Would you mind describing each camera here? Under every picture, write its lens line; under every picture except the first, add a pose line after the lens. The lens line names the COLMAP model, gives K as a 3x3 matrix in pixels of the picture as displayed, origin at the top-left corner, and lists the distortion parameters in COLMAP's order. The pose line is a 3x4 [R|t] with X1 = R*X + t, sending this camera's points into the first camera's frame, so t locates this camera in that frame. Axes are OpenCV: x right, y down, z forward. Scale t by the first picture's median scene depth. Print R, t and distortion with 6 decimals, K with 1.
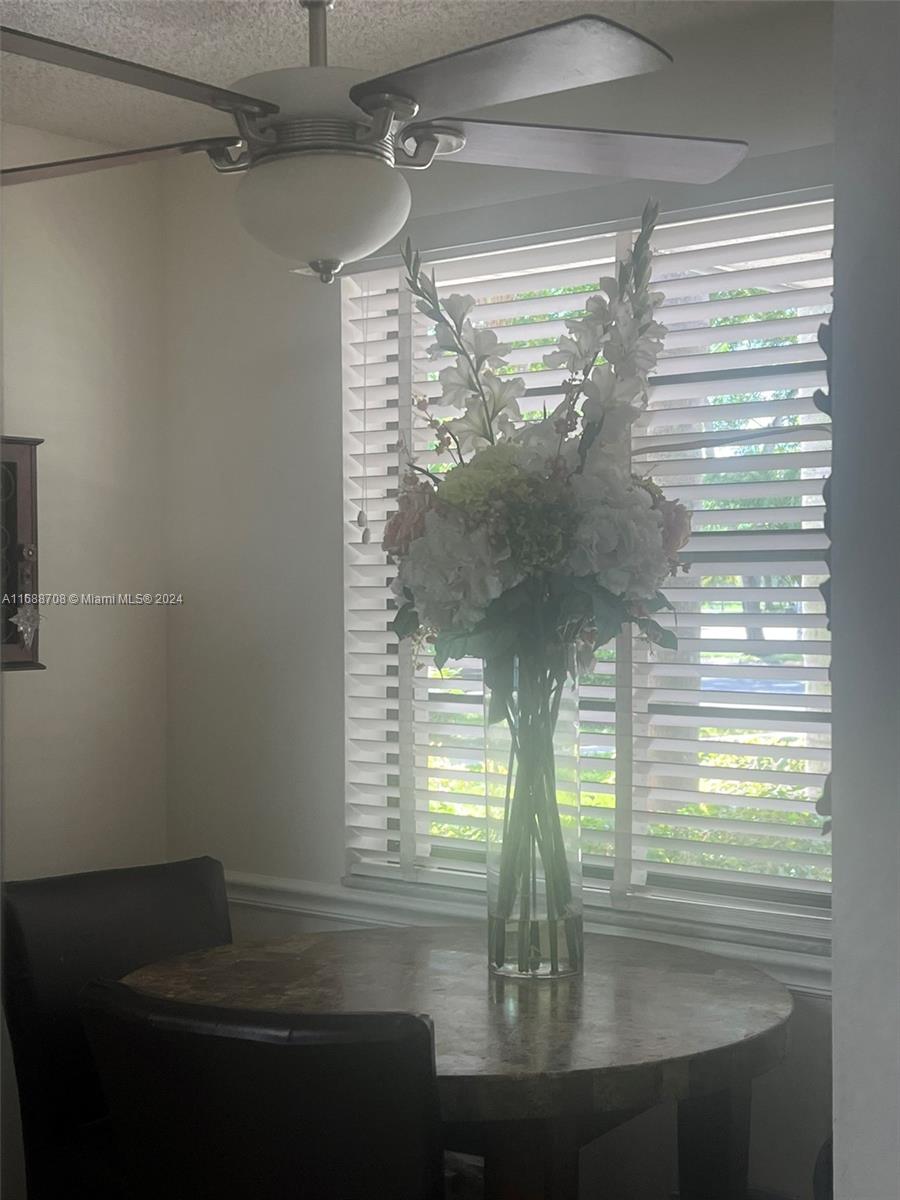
lens RADIAL K [[1794.0, 0, 445.1], [0, 1794.0, 601.1], [0, 0, 1]] dist [0.164351, -0.003664]
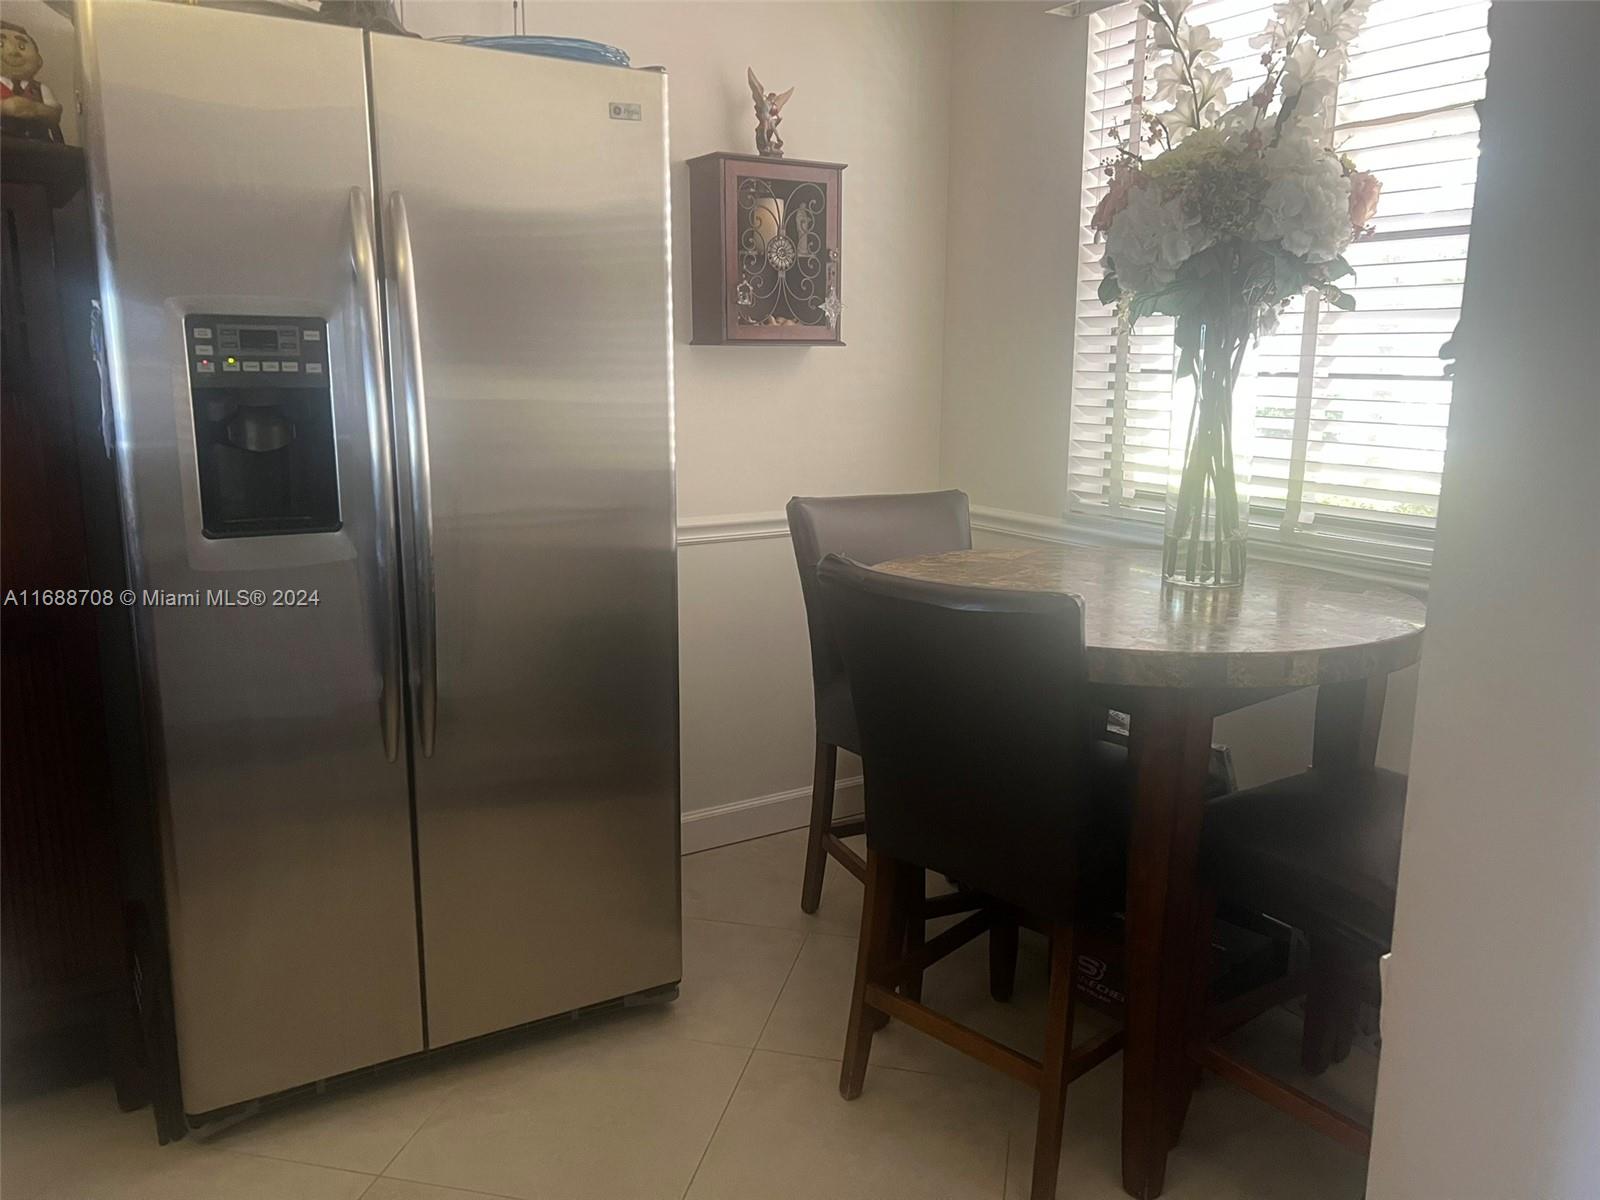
lens RADIAL K [[1229.2, 0, 804.4], [0, 1229.2, 583.1], [0, 0, 1]] dist [0.023953, -0.002137]
pose [[0.950913, 0.065775, -0.302387, 0.046118], [-0.009587, 0.982943, 0.183660, 0.055056], [0.309309, -0.171746, 0.935324, 0.141378]]
